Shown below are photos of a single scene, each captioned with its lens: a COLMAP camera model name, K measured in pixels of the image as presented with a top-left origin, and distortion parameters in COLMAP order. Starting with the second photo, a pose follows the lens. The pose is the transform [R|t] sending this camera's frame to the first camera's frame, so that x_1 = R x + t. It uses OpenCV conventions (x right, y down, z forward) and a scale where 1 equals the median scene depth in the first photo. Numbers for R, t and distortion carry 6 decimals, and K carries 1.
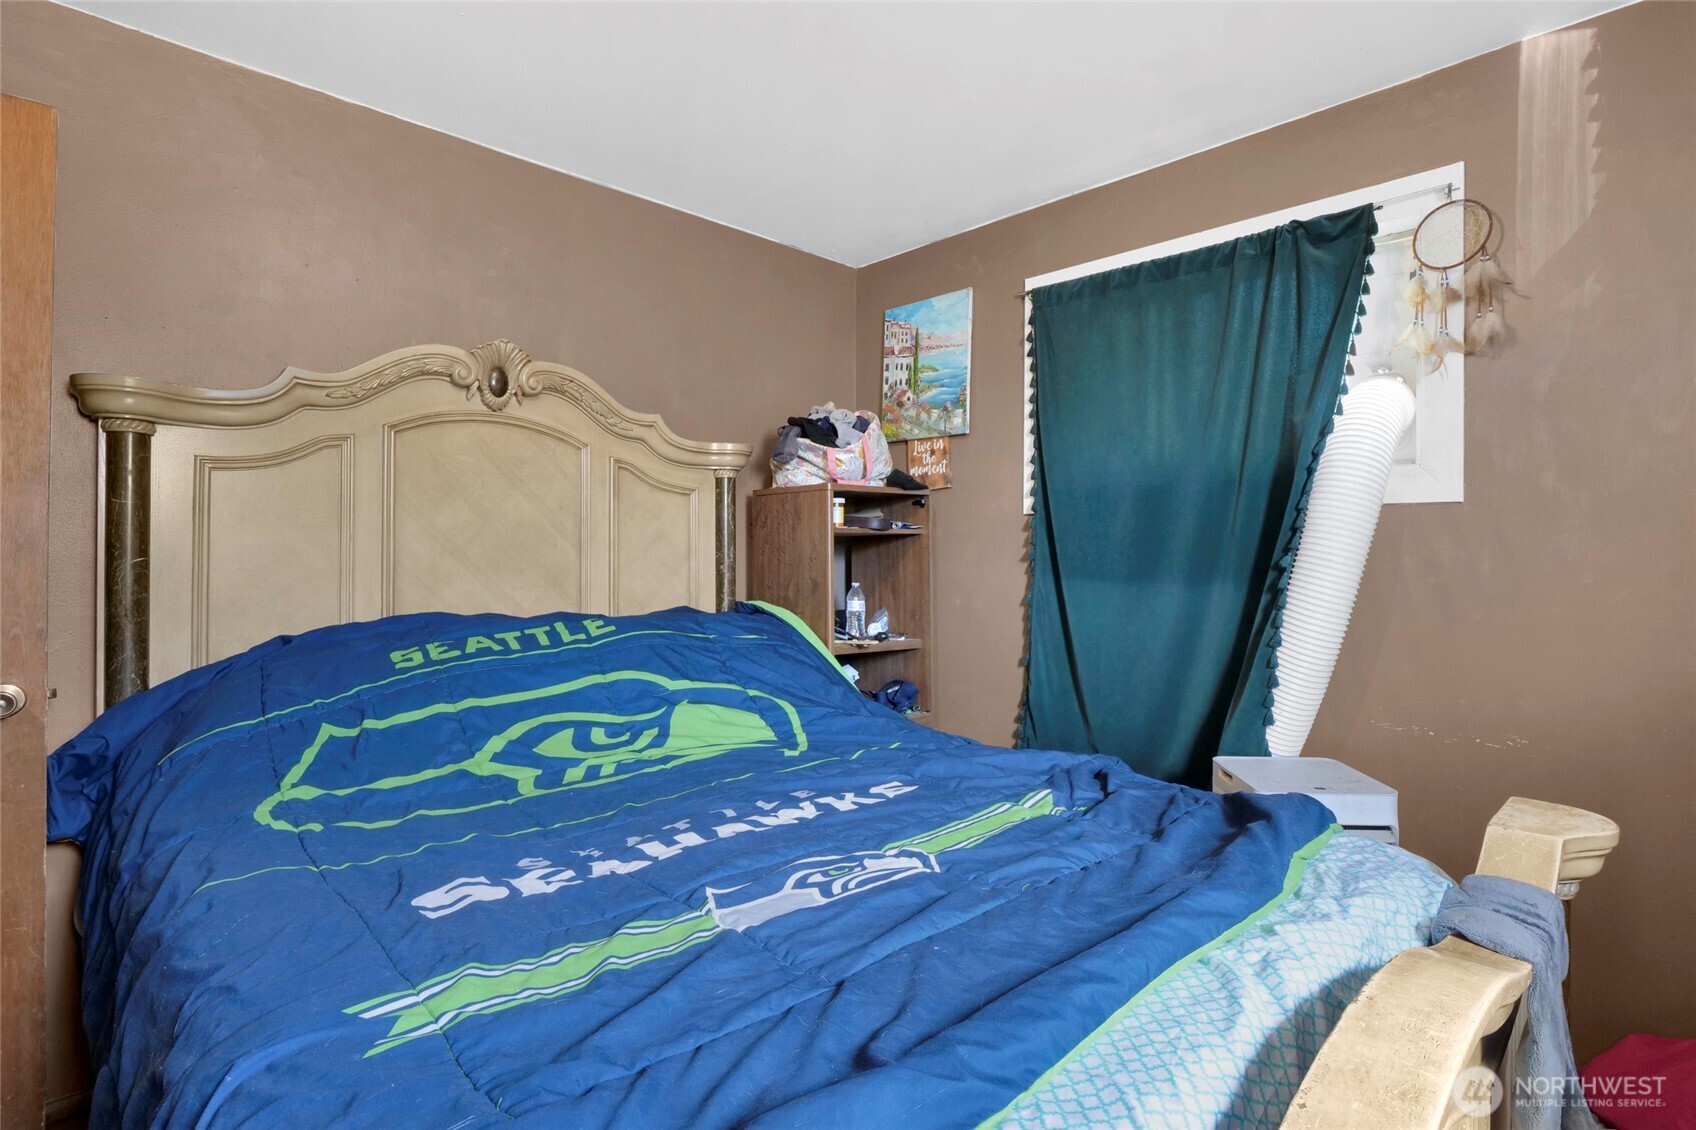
lens RADIAL K [[861.6, 0, 856.0], [0, 861.6, 550.7], [0, 0, 1]] dist [-0.004430, -0.000542]
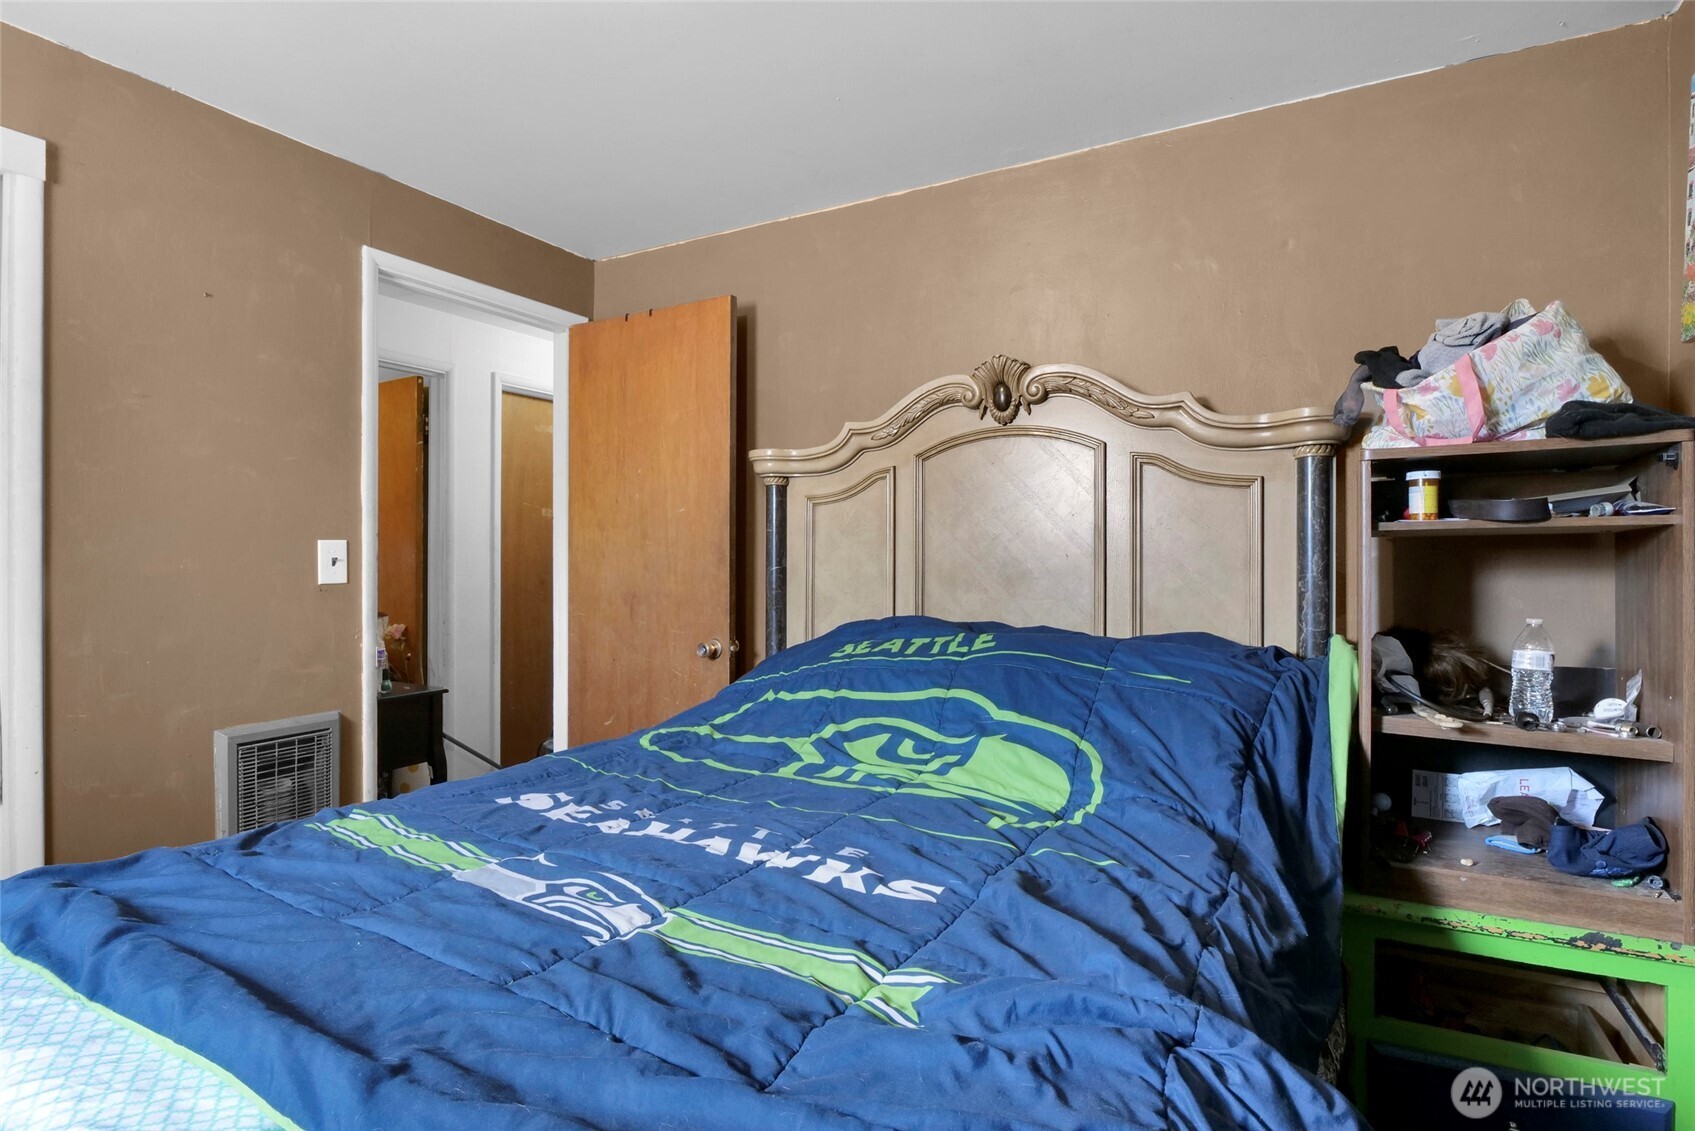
lens RADIAL K [[871.5, 0, 847.5], [0, 871.5, 565.5], [0, 0, 1]] dist [-0.003540, -0.000317]
pose [[0.256240, 0.006938, -0.966588, 0.643279], [0.004890, 0.999952, 0.008474, -0.005237], [0.966601, -0.006898, 0.256194, 0.658815]]
